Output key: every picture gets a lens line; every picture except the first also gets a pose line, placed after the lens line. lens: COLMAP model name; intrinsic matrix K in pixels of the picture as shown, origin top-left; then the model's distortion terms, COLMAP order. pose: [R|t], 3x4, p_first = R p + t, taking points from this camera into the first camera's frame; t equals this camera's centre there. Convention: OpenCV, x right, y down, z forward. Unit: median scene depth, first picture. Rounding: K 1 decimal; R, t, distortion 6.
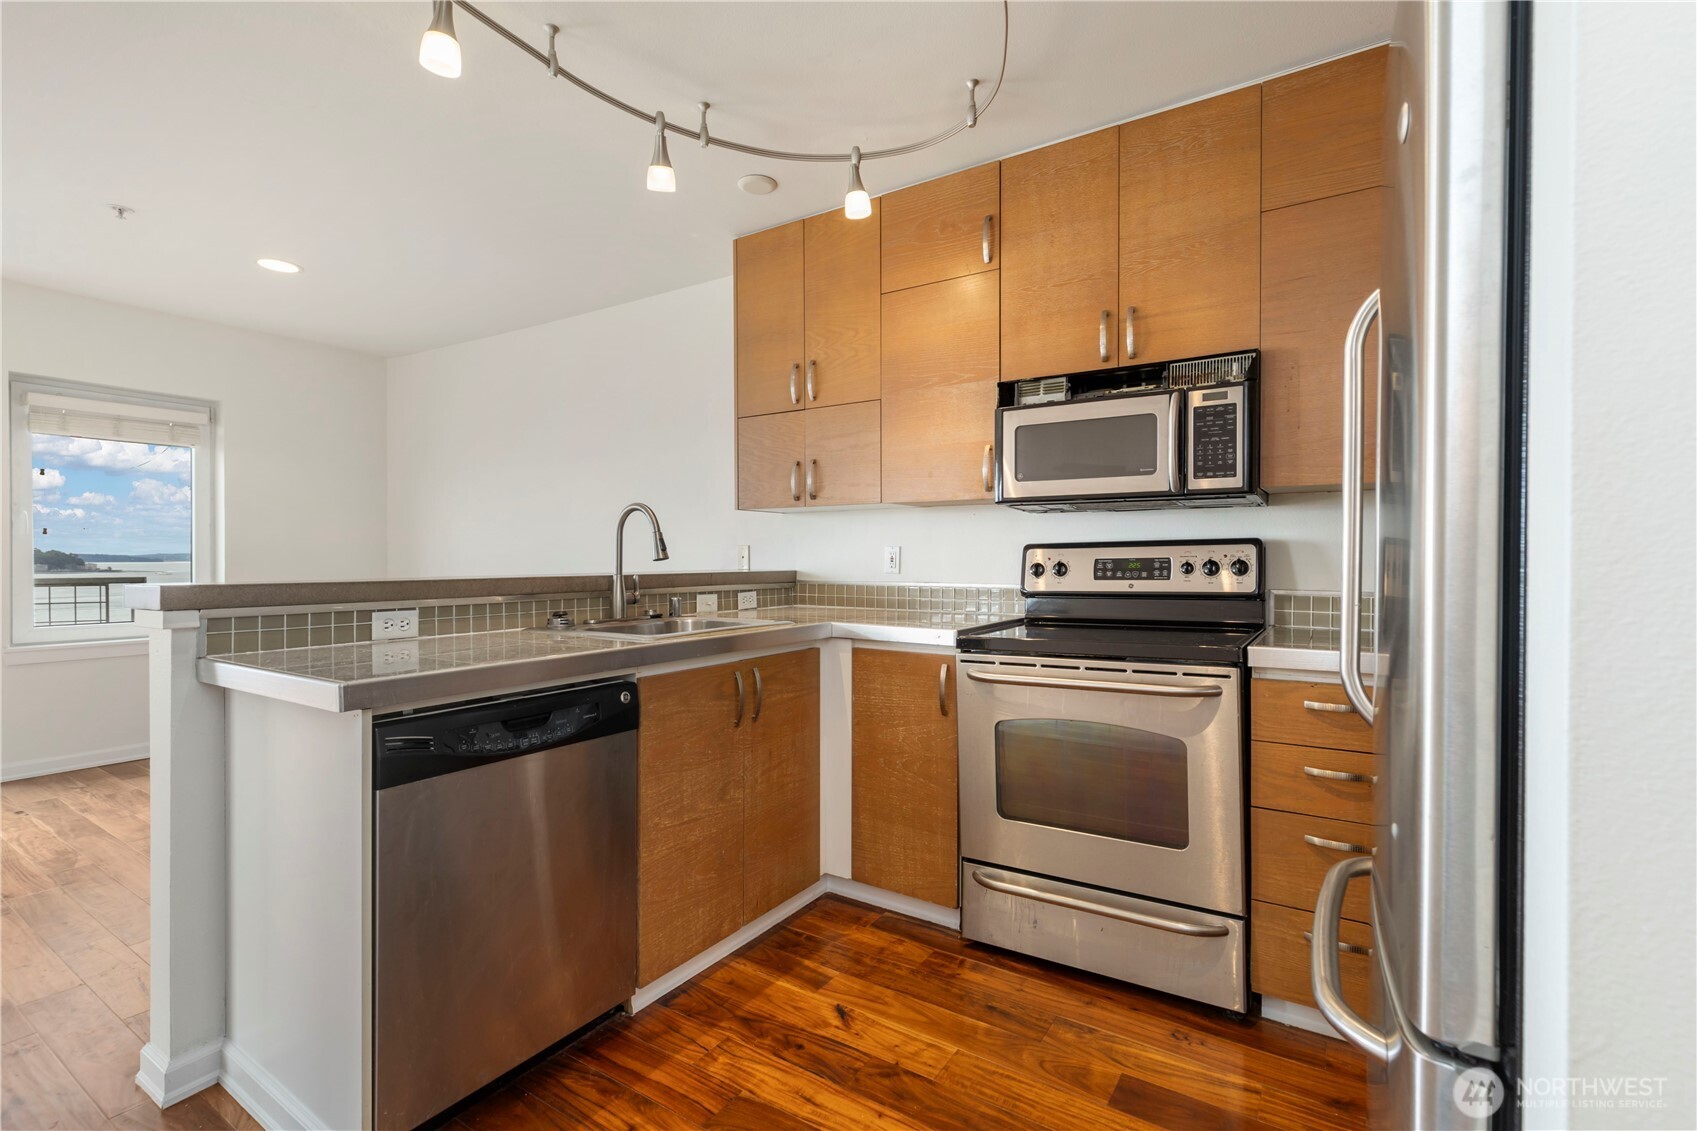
lens RADIAL K [[770.2, 0, 845.9], [0, 770.2, 562.9], [0, 0, 1]] dist [0.007812, -0.000227]
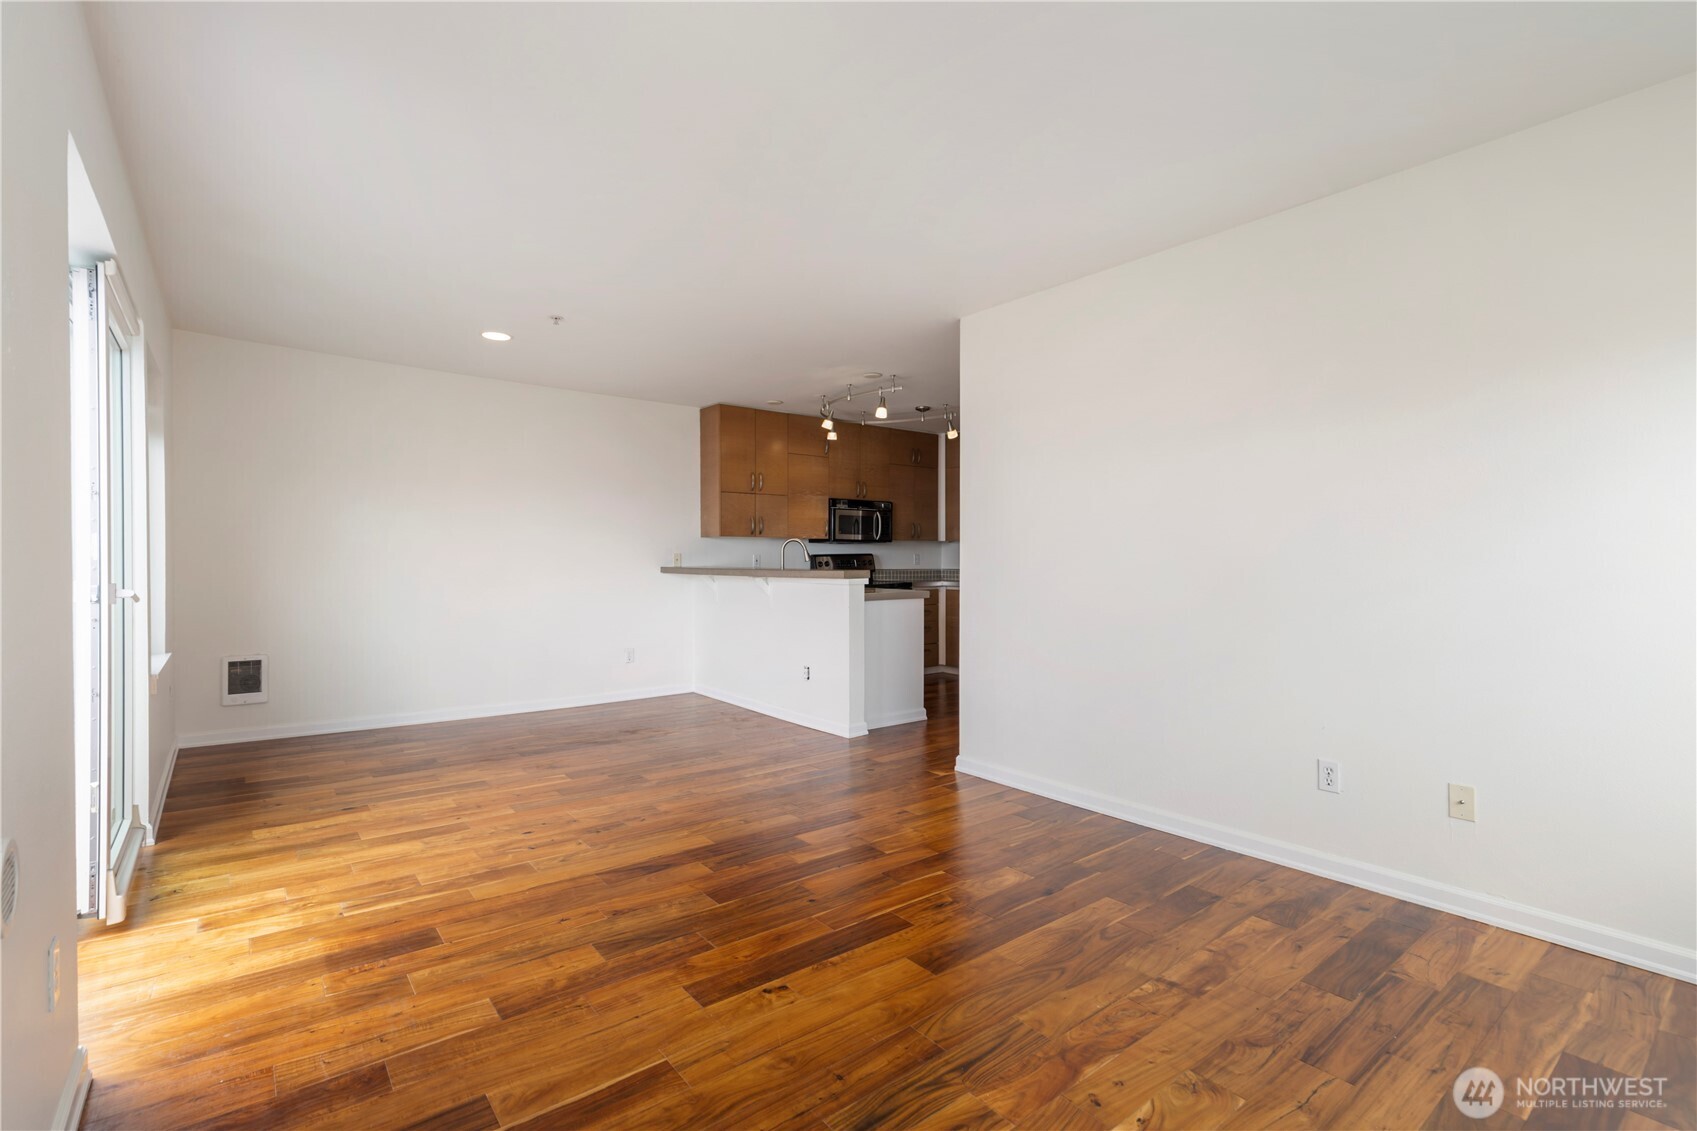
lens RADIAL K [[762.4, 0, 843.8], [0, 762.4, 561.5], [0, 0, 1]] dist [0.005835, -0.000056]
pose [[0.314039, -0.006060, 0.949391, -2.464048], [0.005964, 0.999972, 0.004410, -0.012617], [-0.949391, 0.004277, 0.314066, 0.074254]]
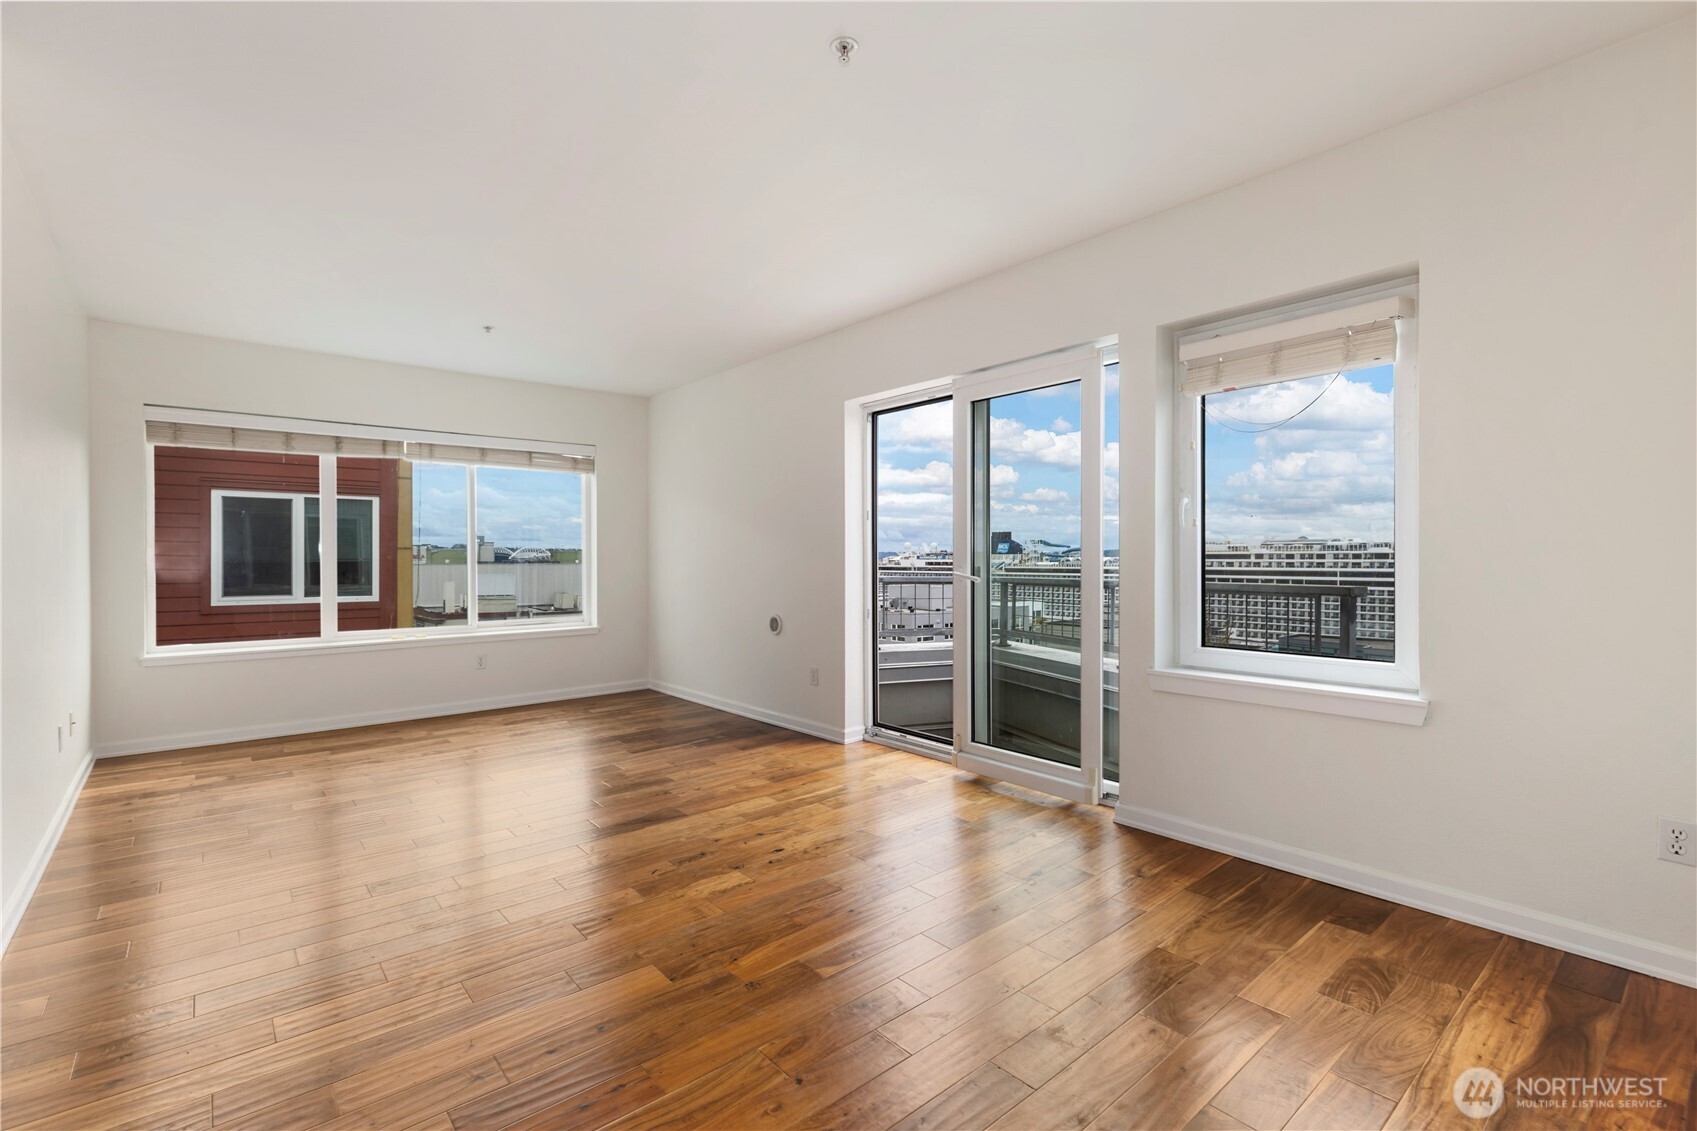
lens RADIAL K [[766.1, 0, 842.1], [0, 766.1, 563.8], [0, 0, 1]] dist [0.005204, -0.000360]
pose [[-0.287431, 0.003650, -0.957794, -0.333446], [-0.002796, 0.999985, 0.004650, -0.003644], [0.957797, 0.004015, -0.287417, 1.400853]]
